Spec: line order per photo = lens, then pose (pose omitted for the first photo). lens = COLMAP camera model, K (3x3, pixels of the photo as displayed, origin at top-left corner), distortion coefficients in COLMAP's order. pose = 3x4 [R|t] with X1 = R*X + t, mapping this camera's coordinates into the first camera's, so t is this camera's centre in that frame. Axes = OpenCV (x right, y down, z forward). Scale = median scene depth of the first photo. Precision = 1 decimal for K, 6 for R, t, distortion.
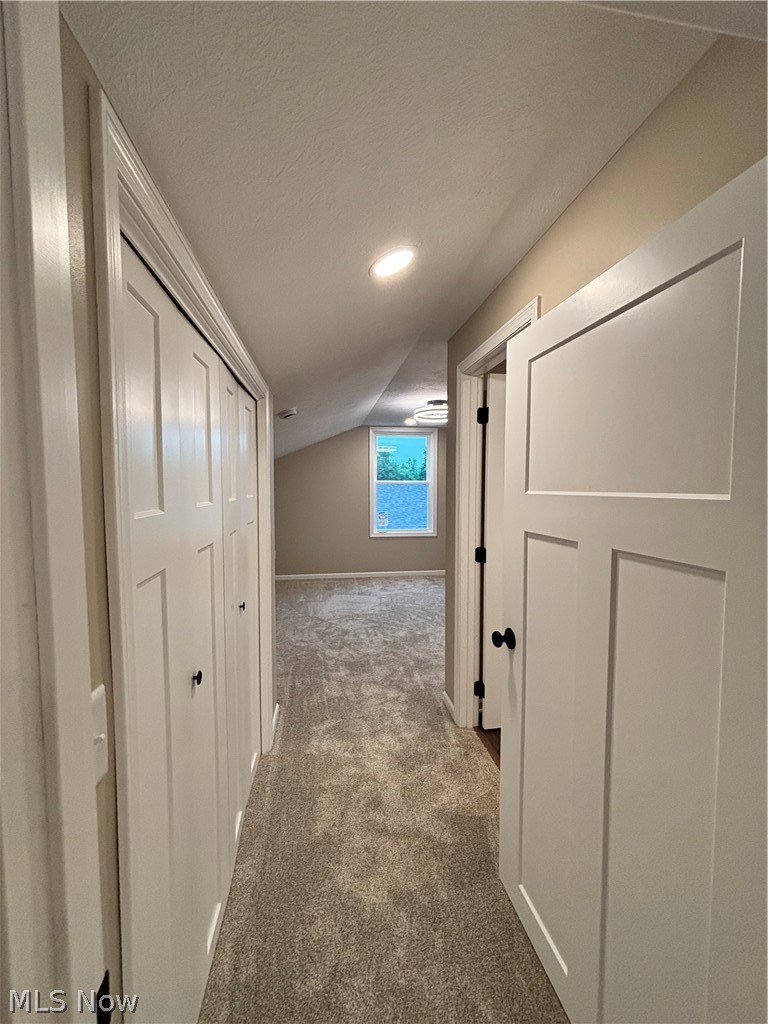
lens RADIAL K [[416.5, 0, 379.7], [0, 416.5, 509.3], [0, 0, 1]] dist [-0.002024, -0.000319]
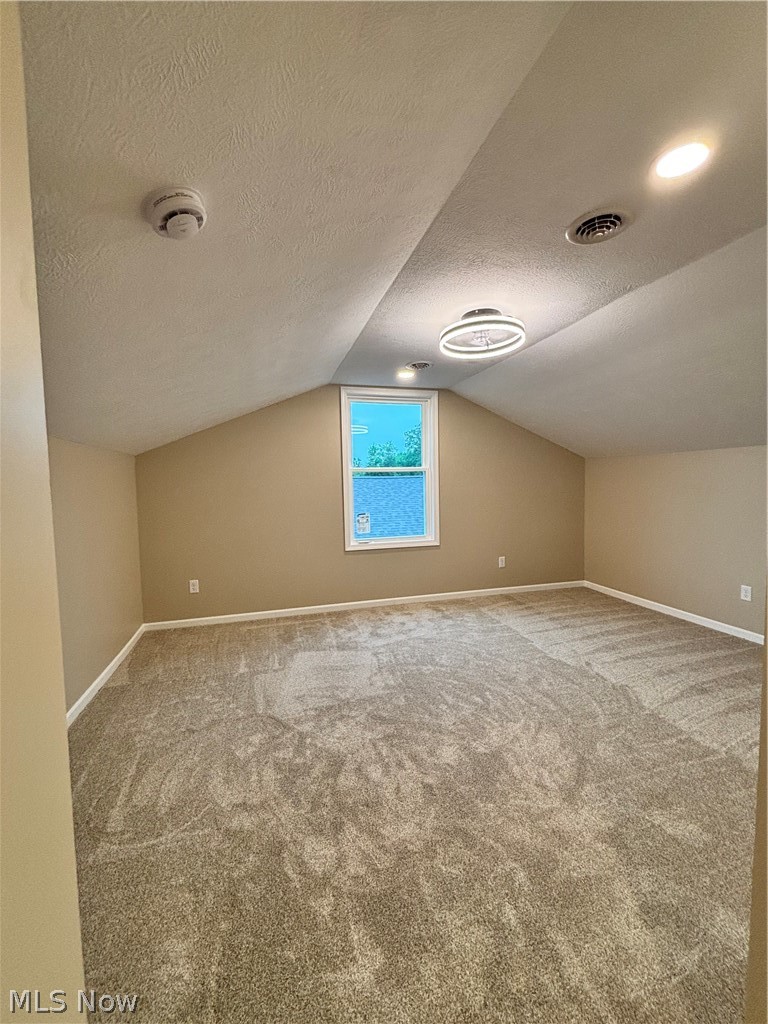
lens RADIAL K [[412.1, 0, 386.2], [0, 412.1, 511.0], [0, 0, 1]] dist [-0.001751, 0.000138]
pose [[0.987633, -0.026687, 0.154493, -0.085071], [0.025637, 0.999633, 0.008785, -0.003086], [-0.154671, -0.004716, 0.987955, 0.478768]]
